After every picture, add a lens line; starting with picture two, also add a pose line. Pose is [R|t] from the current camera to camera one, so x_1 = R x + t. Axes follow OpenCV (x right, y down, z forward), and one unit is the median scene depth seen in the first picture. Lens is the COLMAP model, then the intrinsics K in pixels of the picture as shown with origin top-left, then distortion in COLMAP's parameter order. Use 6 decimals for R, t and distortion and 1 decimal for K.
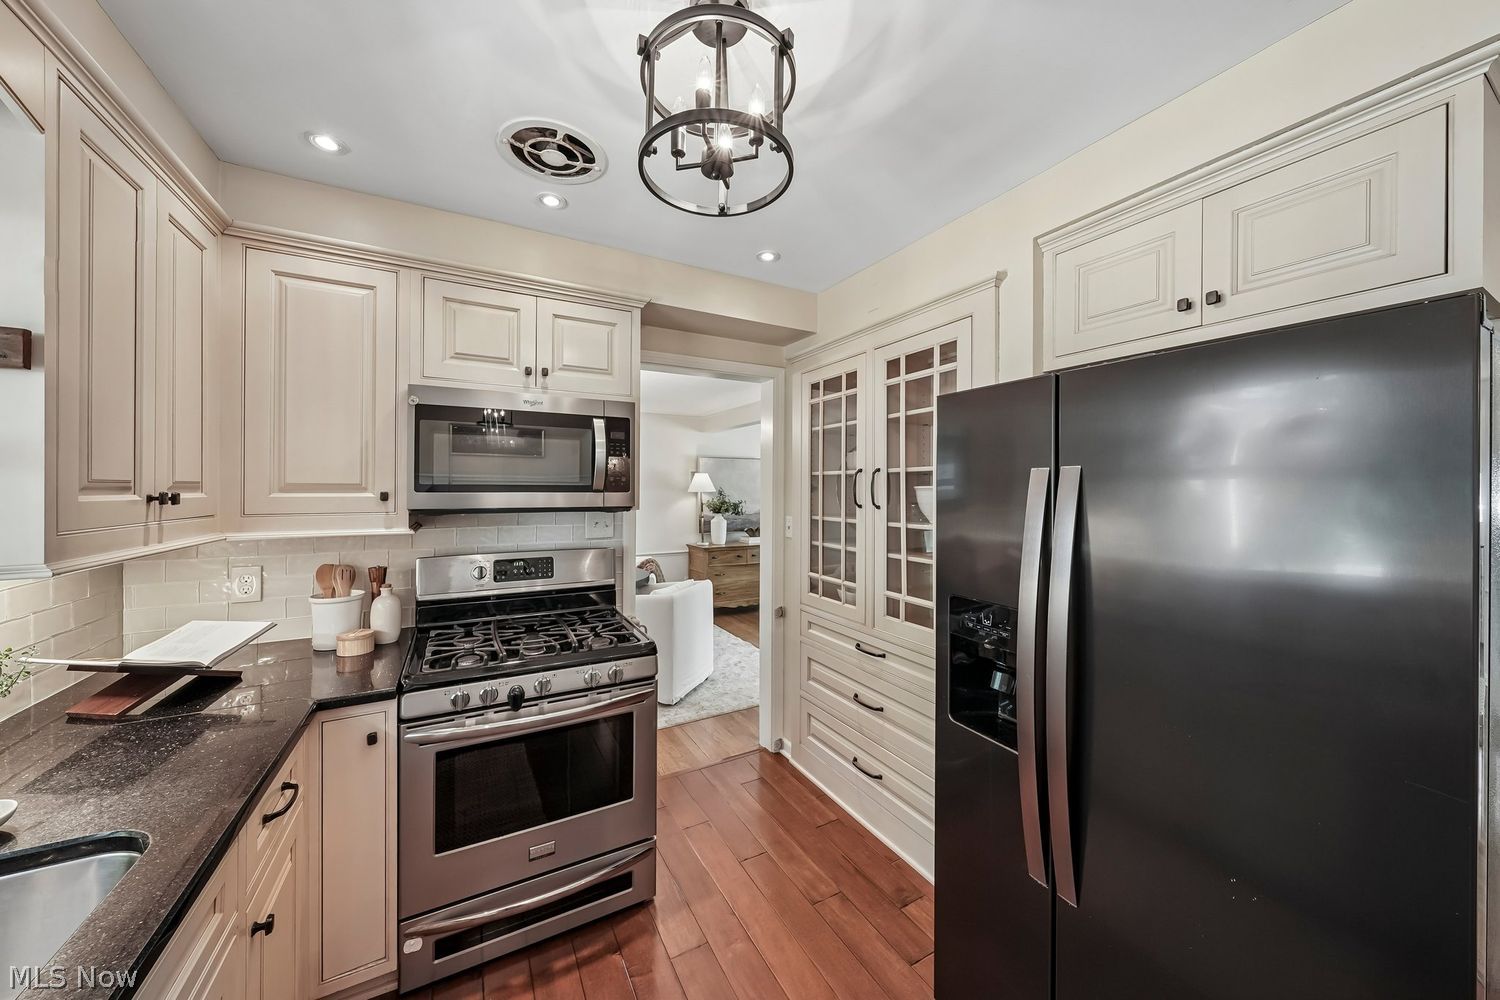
lens RADIAL K [[521.5, 0, 748.1], [0, 521.5, 491.0], [0, 0, 1]] dist [-0.001361, 0.000137]
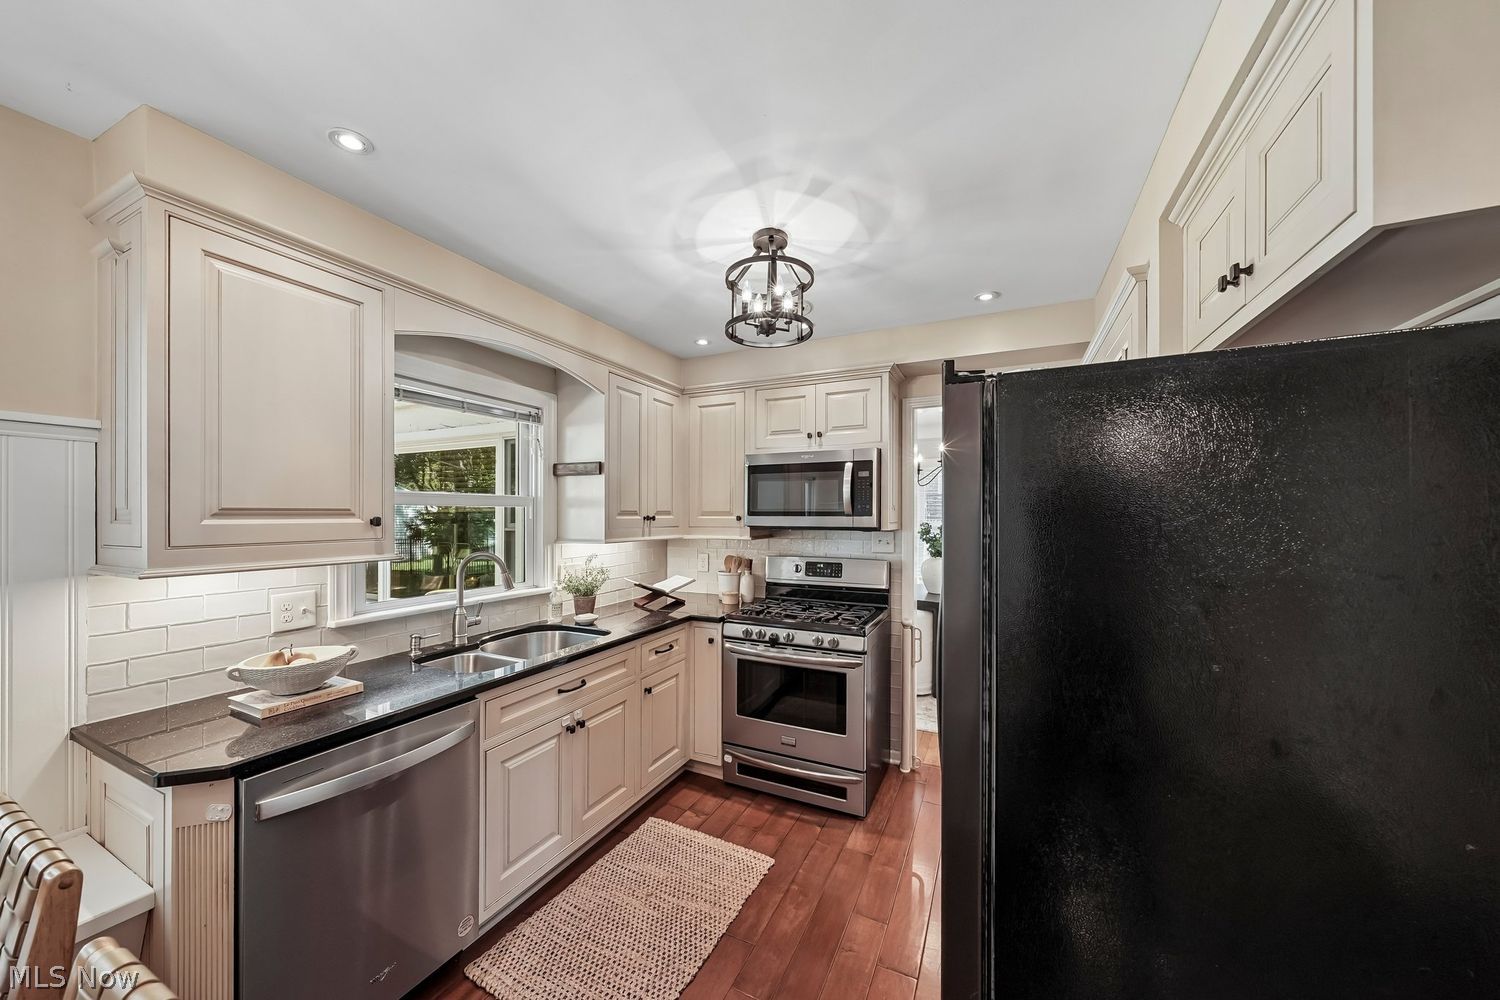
lens RADIAL K [[521.5, 0, 721.1], [0, 521.5, 516.1], [0, 0, 1]] dist [-0.001361, 0.000137]
pose [[0.563487, 0.001279, -0.826124, 0.803574], [-0.002226, 0.999998, 0.000029, 0.003181], [0.826122, 0.001823, 0.563489, -0.068996]]
